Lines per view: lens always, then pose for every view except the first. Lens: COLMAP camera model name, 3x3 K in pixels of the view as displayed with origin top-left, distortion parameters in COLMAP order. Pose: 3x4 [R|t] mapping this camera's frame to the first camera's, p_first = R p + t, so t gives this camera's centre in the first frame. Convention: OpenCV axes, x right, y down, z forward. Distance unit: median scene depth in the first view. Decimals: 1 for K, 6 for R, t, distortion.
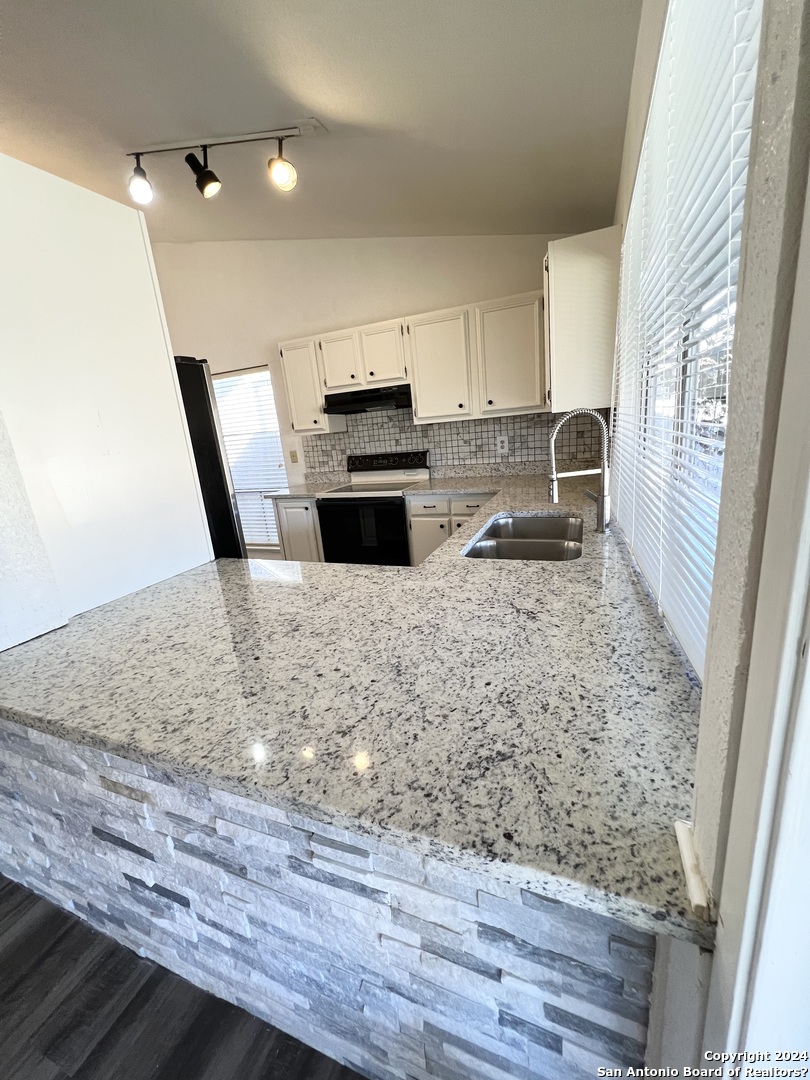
lens RADIAL K [[430.2, 0, 407.0], [0, 430.2, 537.1], [0, 0, 1]] dist [-0.000273, 0.000725]
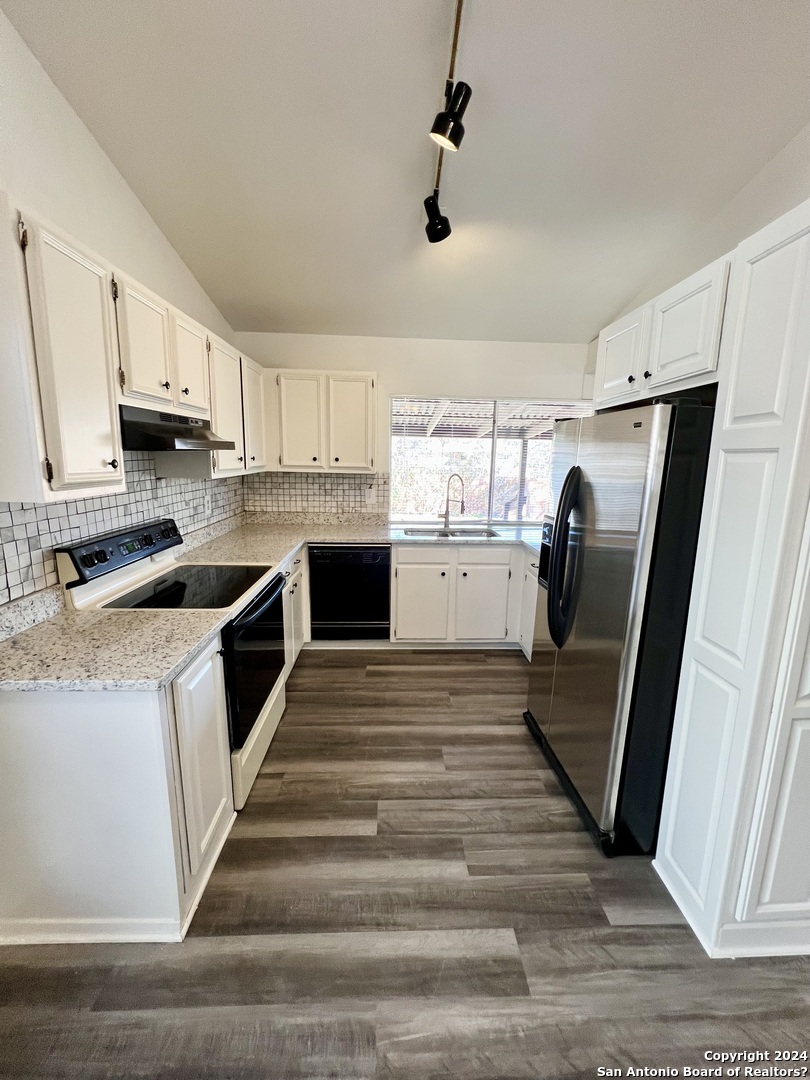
lens RADIAL K [[430.2, 0, 407.3], [0, 430.2, 536.4], [0, 0, 1]] dist [-0.000273, 0.000725]
pose [[-0.415192, -0.075822, 0.906569, -0.678192], [0.275548, 0.939229, 0.204749, -0.203156], [-0.867000, 0.334813, -0.369068, 0.907889]]
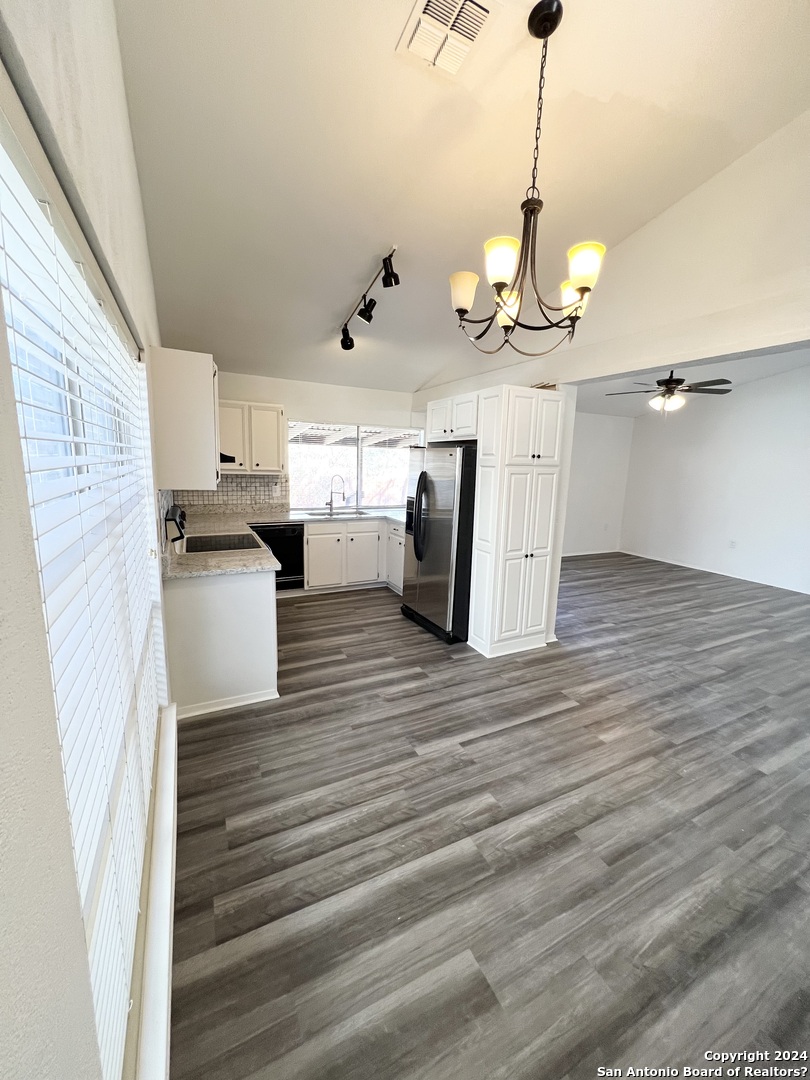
lens RADIAL K [[430.2, 0, 408.2], [0, 430.2, 536.7], [0, 0, 1]] dist [-0.000273, 0.000725]
pose [[-0.755184, -0.038247, 0.654396, -0.963149], [0.225442, 0.922247, 0.314065, -0.314439], [-0.615526, 0.384706, -0.687844, 1.332913]]
